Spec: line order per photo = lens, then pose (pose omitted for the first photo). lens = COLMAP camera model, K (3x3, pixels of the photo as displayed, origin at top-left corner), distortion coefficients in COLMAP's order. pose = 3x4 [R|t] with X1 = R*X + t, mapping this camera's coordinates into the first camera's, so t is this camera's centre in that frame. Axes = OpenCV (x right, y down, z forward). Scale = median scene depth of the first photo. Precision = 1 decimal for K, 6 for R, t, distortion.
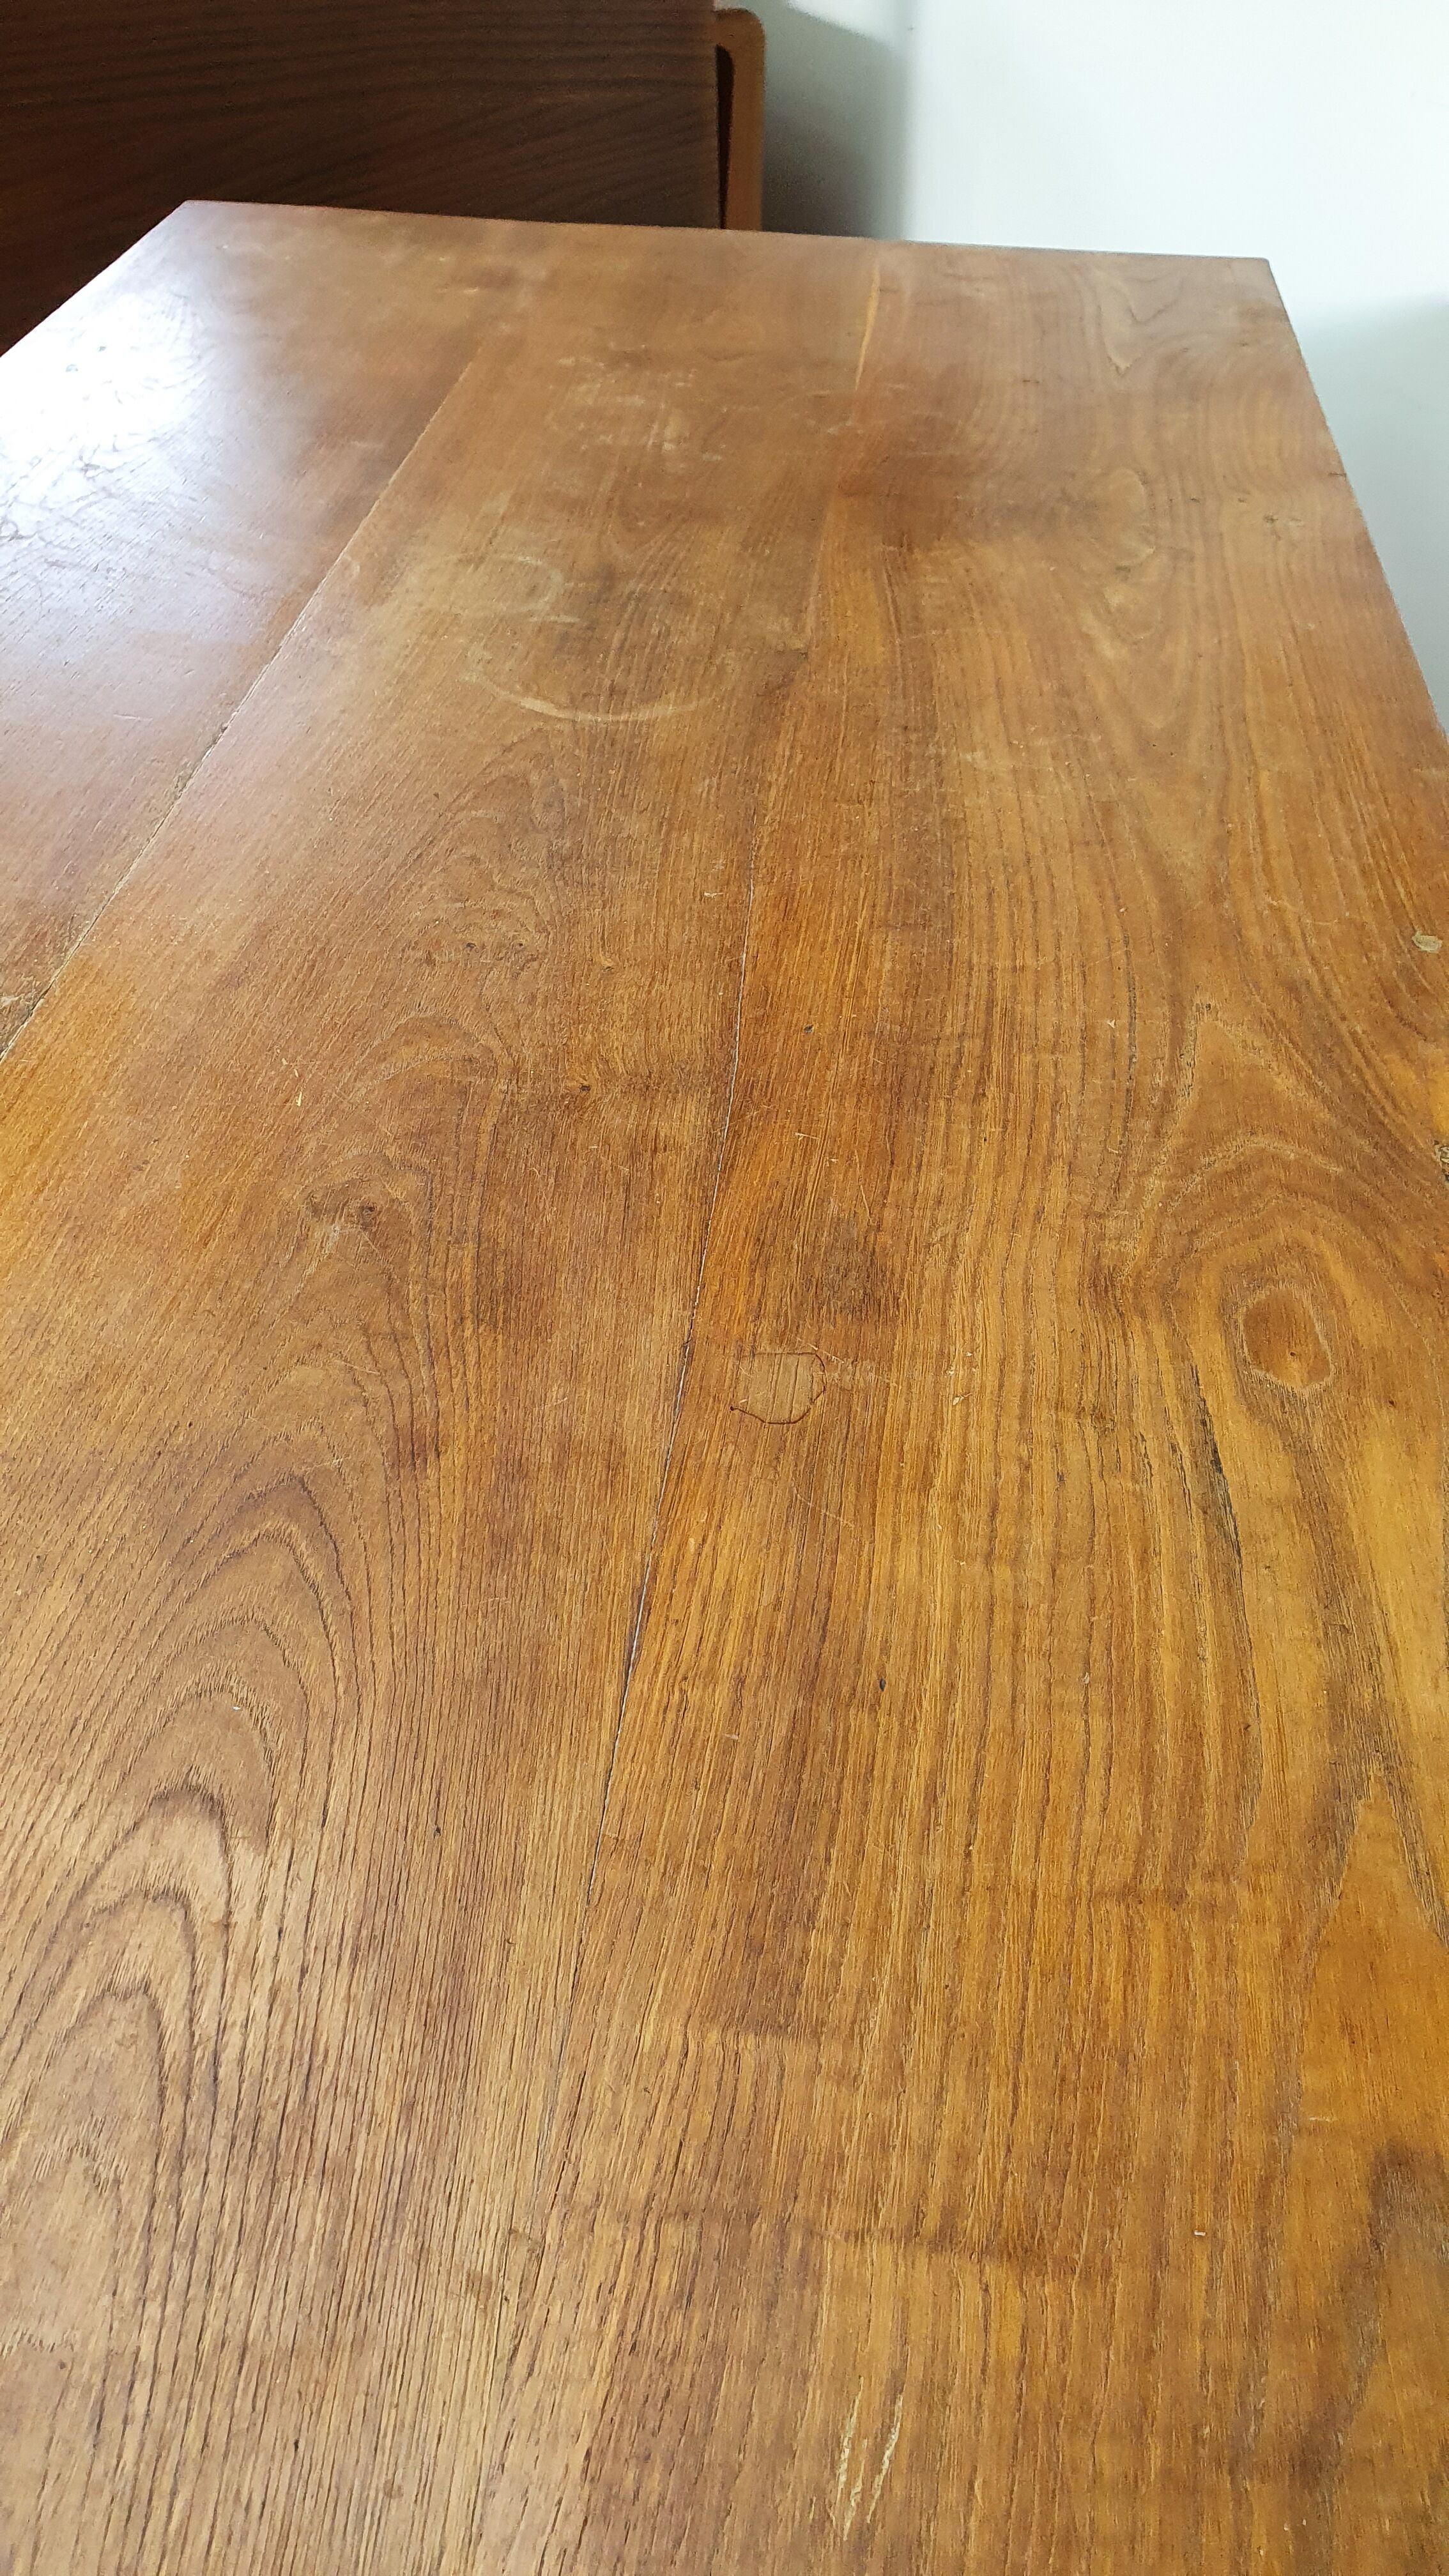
lens RADIAL K [[2026.1, 0, 730.7], [0, 2026.1, 1295.9], [0, 0, 1]] dist [0.006669, 0.014562]
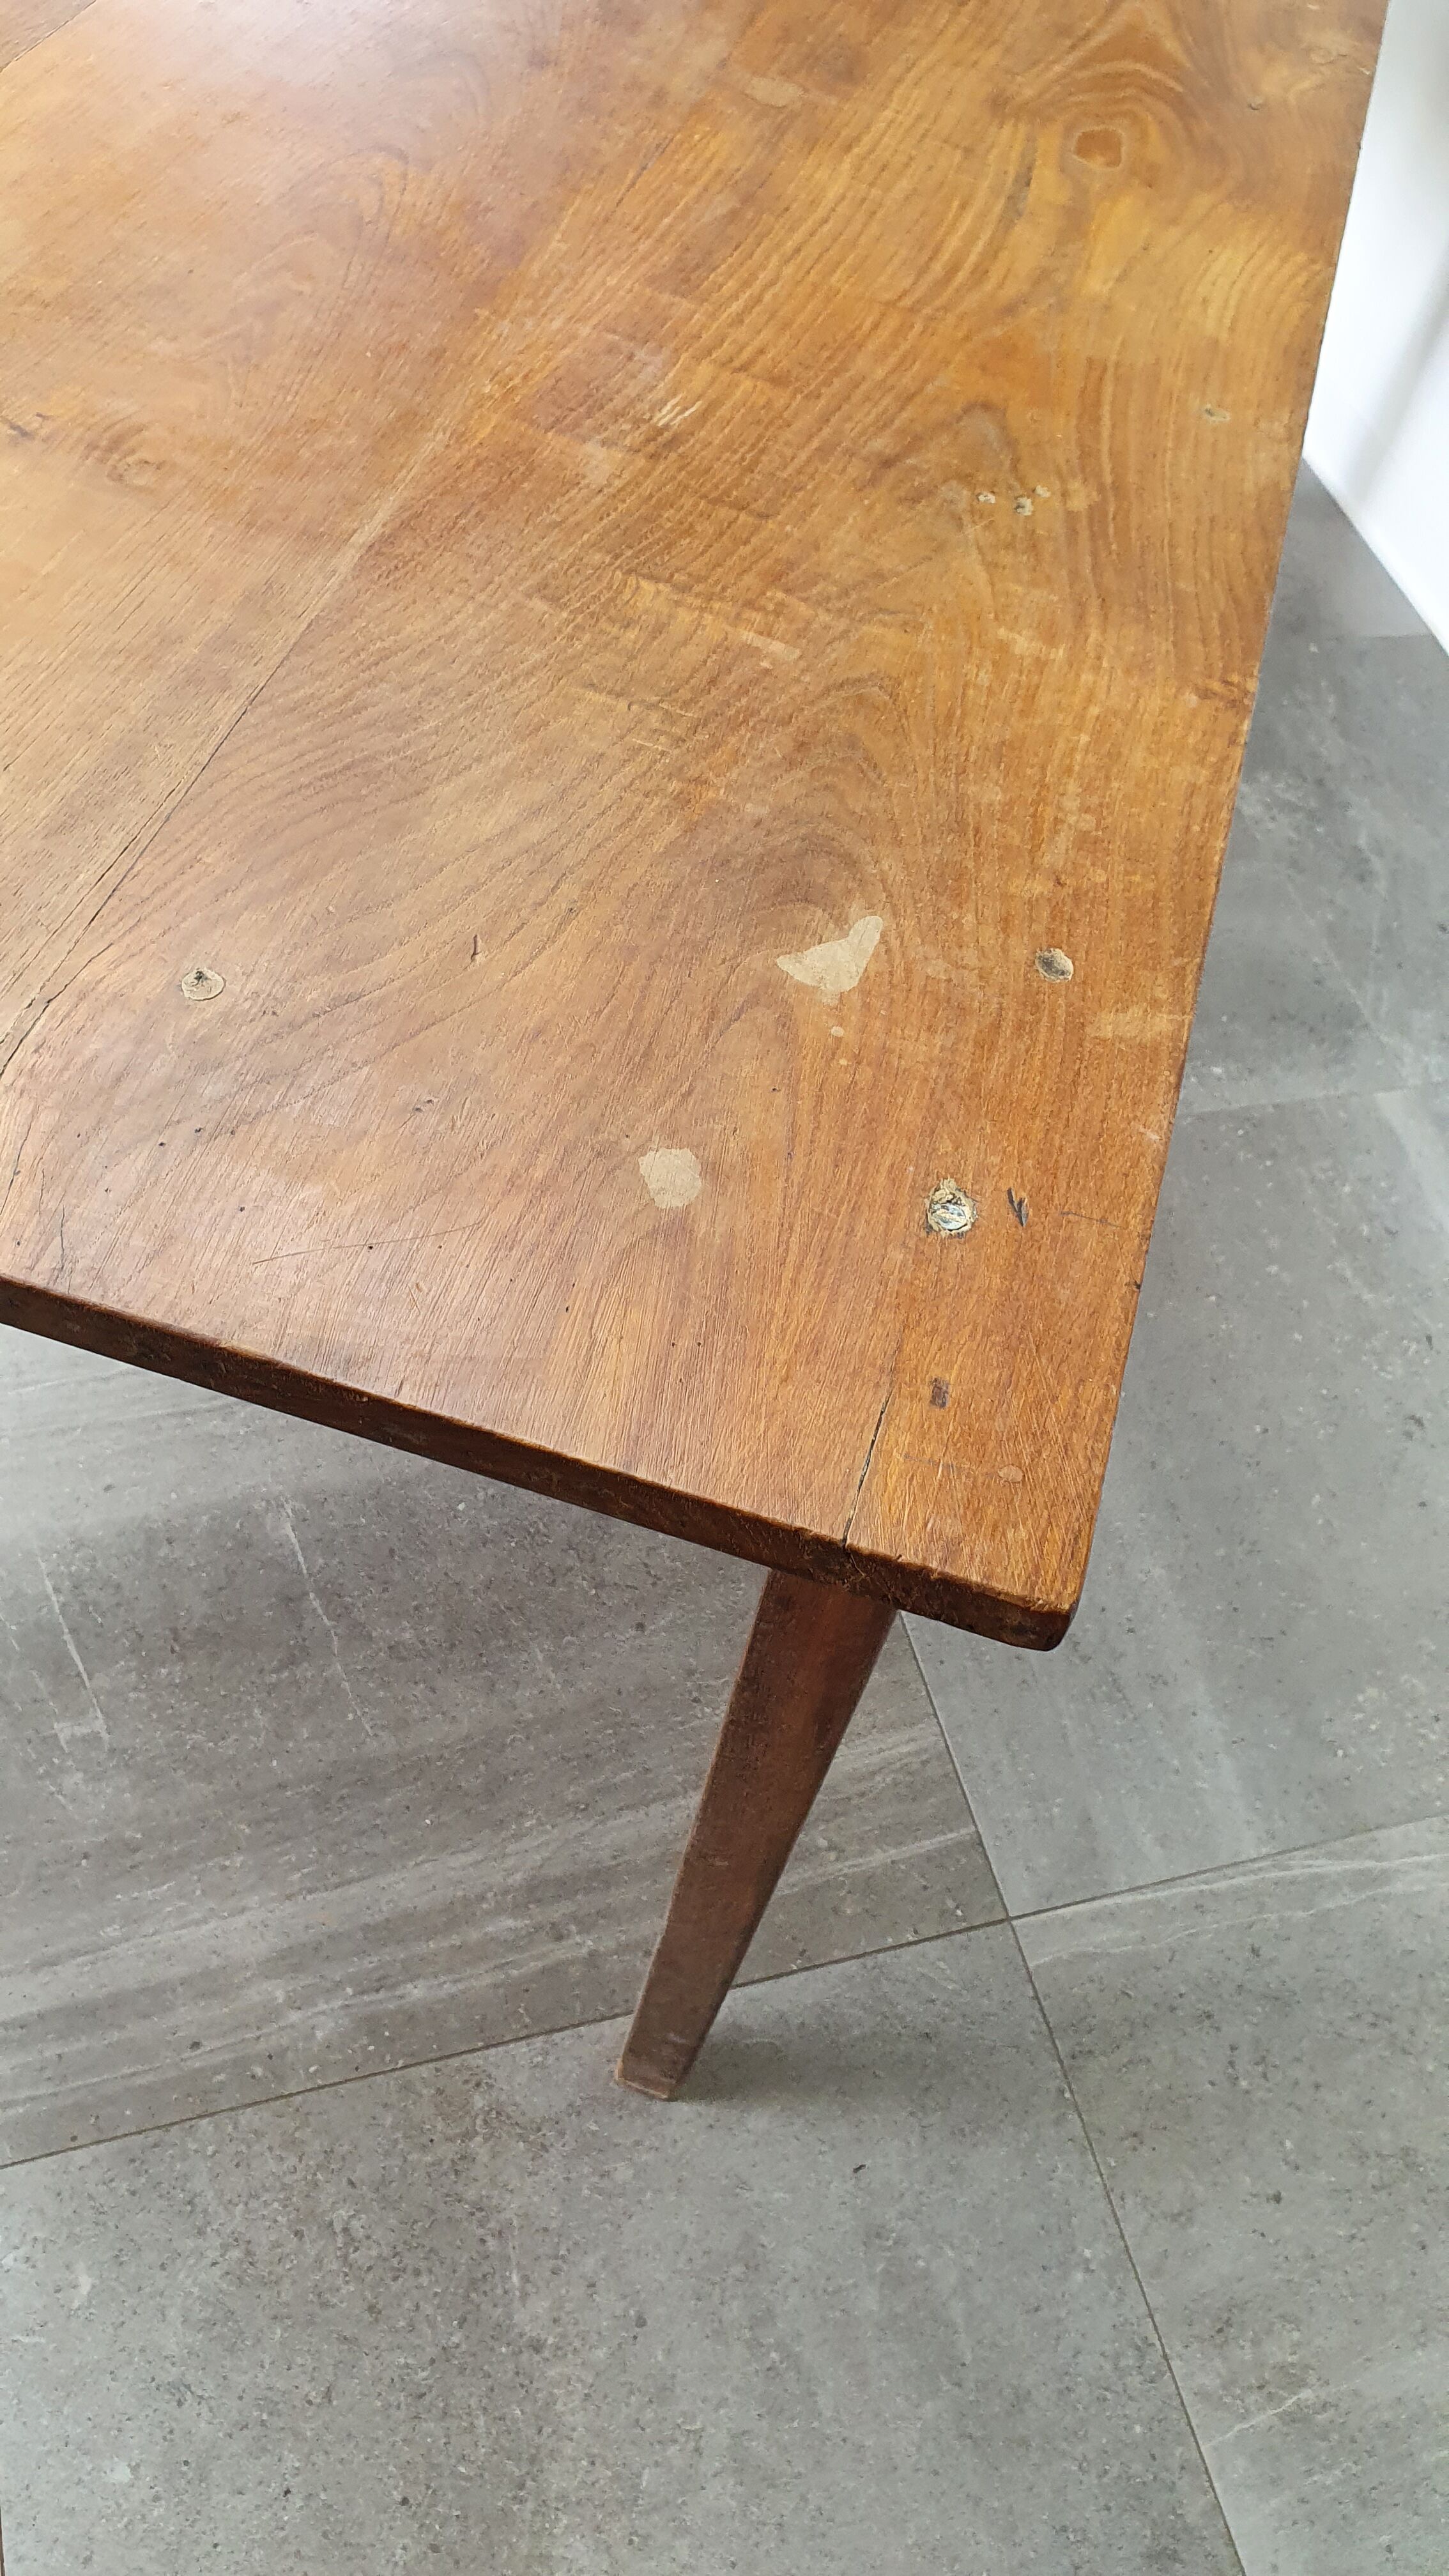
lens RADIAL K [[2026.1, 0, 747.7], [0, 2026.1, 1298.0], [0, 0, 1]] dist [0.006669, 0.014562]
pose [[0.977362, 0.211420, -0.008106, 0.220932], [-0.205611, 0.958147, 0.199197, 0.649586], [0.049881, -0.193021, 0.979926, -0.755566]]
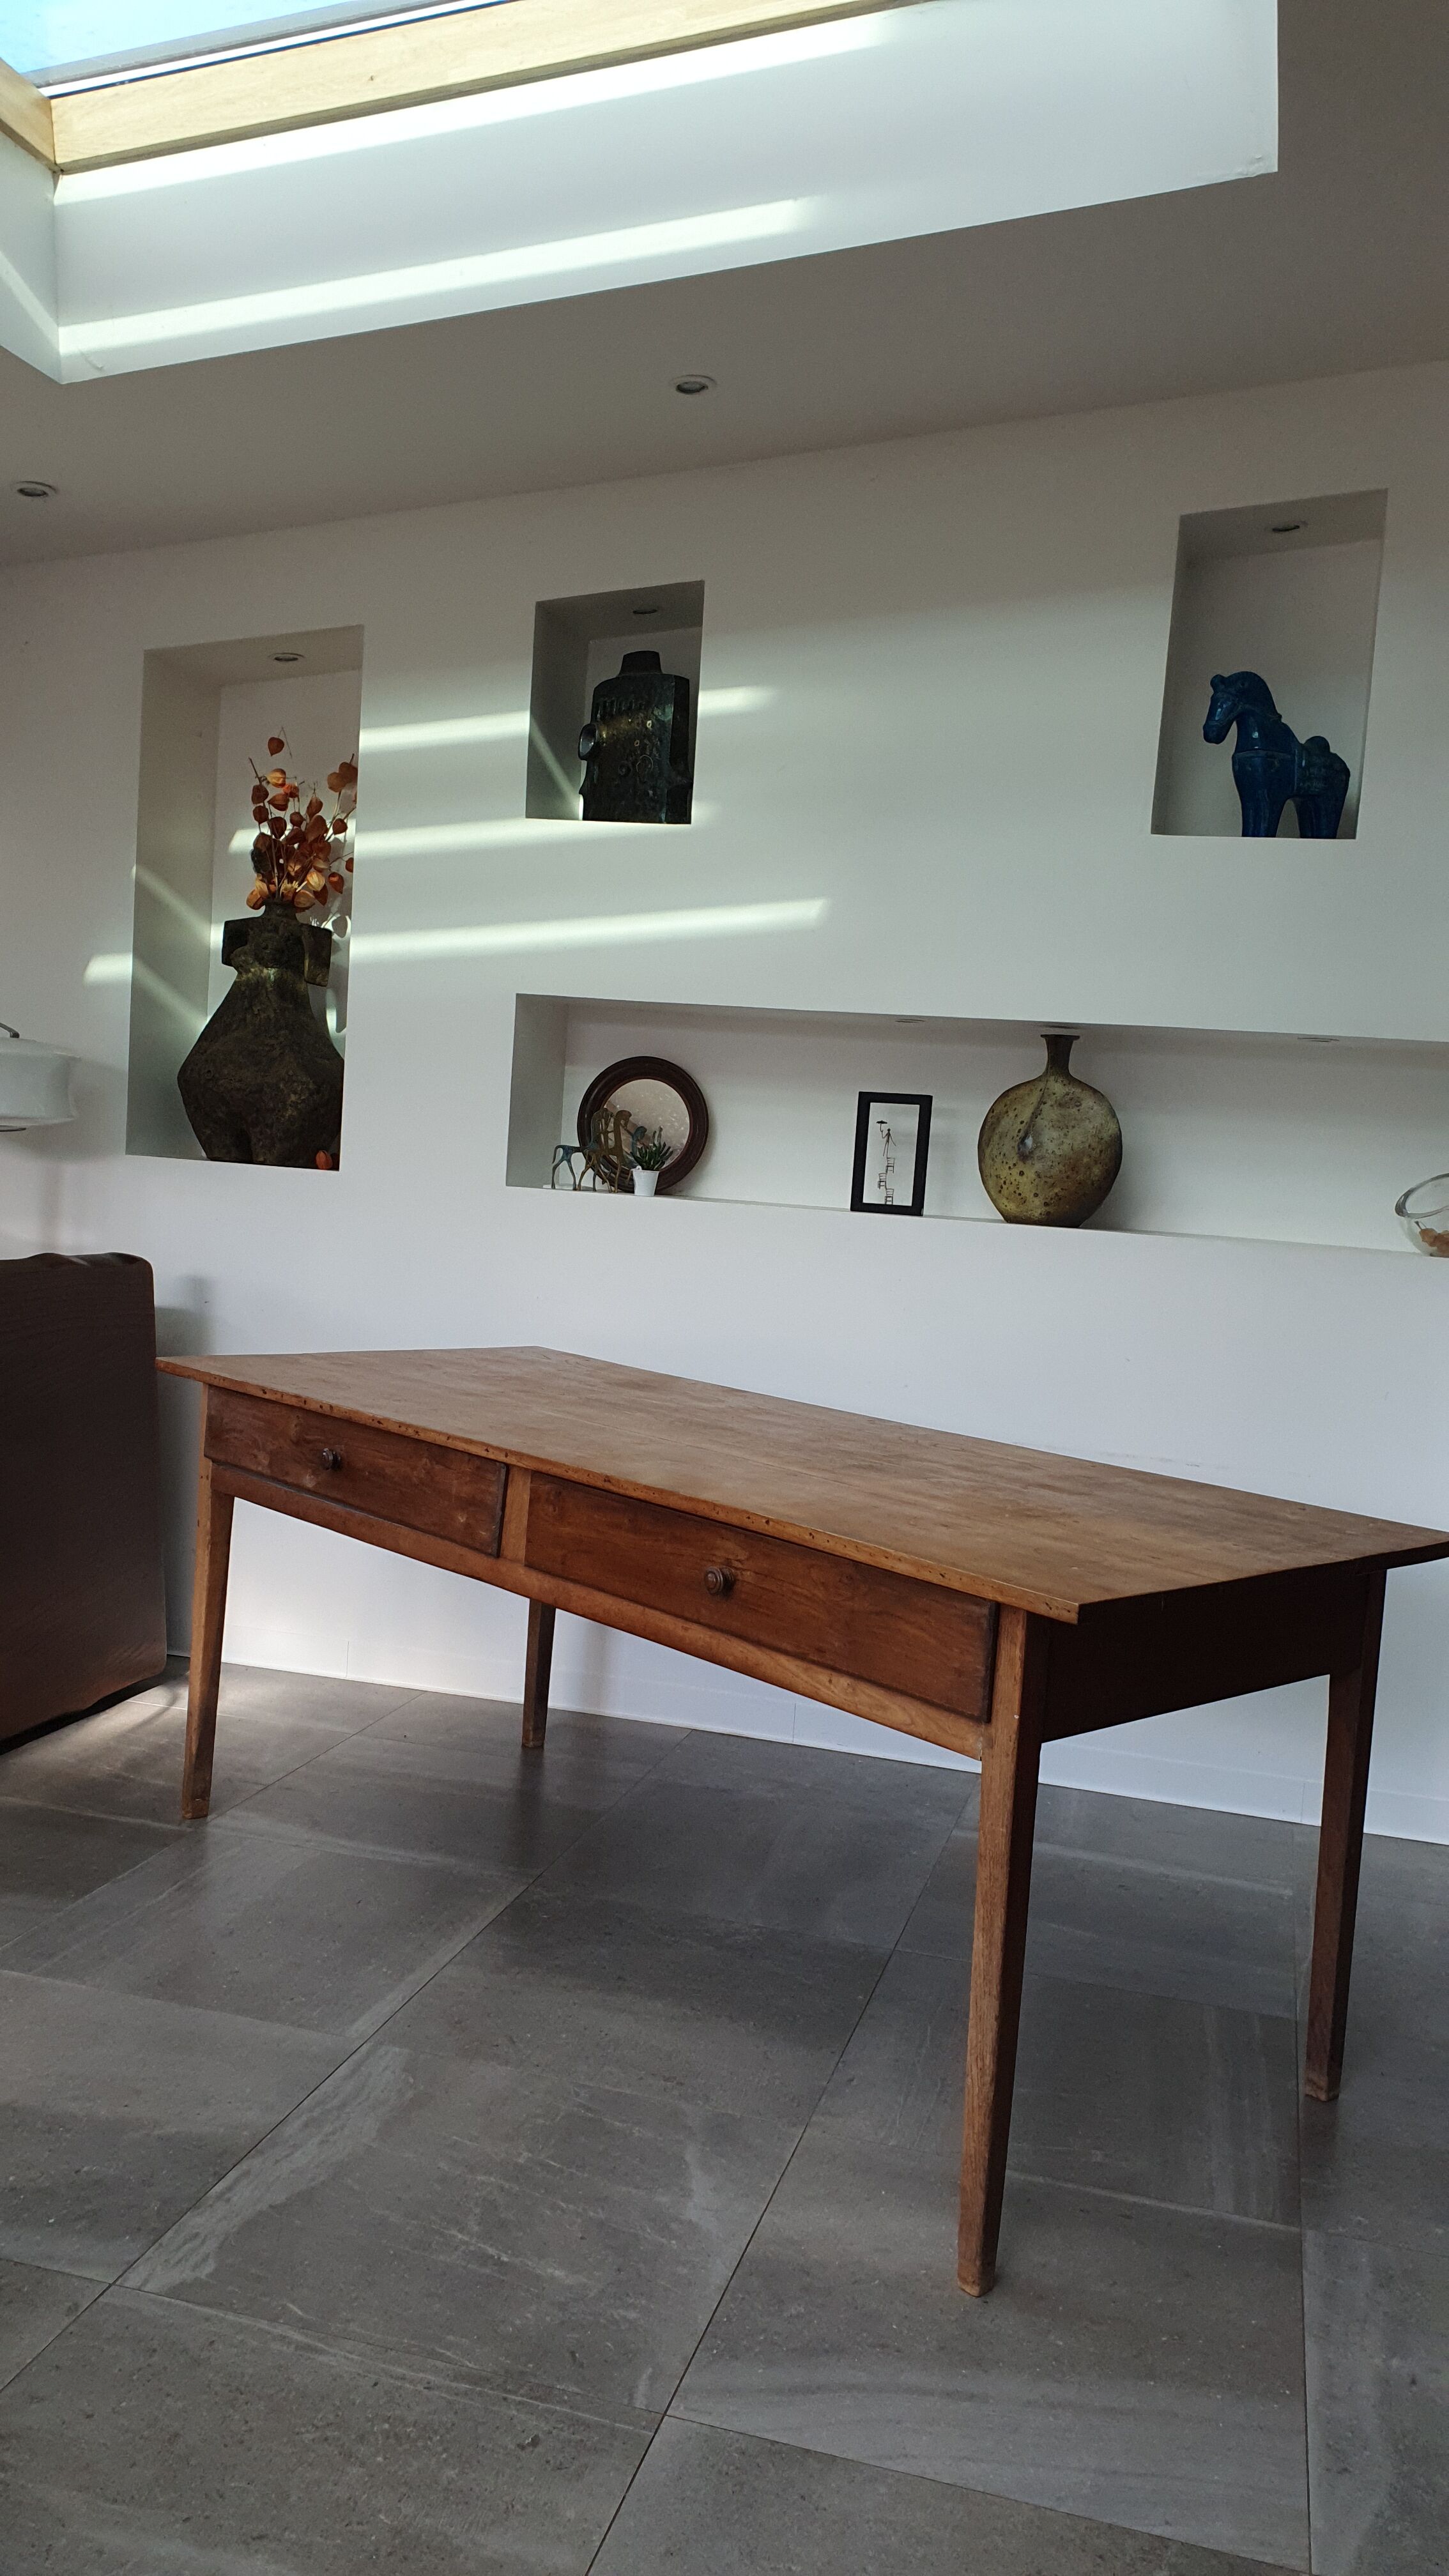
lens RADIAL K [[2026.1, 0, 748.4], [0, 2026.1, 1250.2], [0, 0, 1]] dist [0.006669, 0.014562]
pose [[0.652938, -0.021634, 0.757102, -4.138153], [0.457574, 0.807828, -0.371537, 1.356677], [-0.603570, 0.589021, 0.537361, -1.830296]]
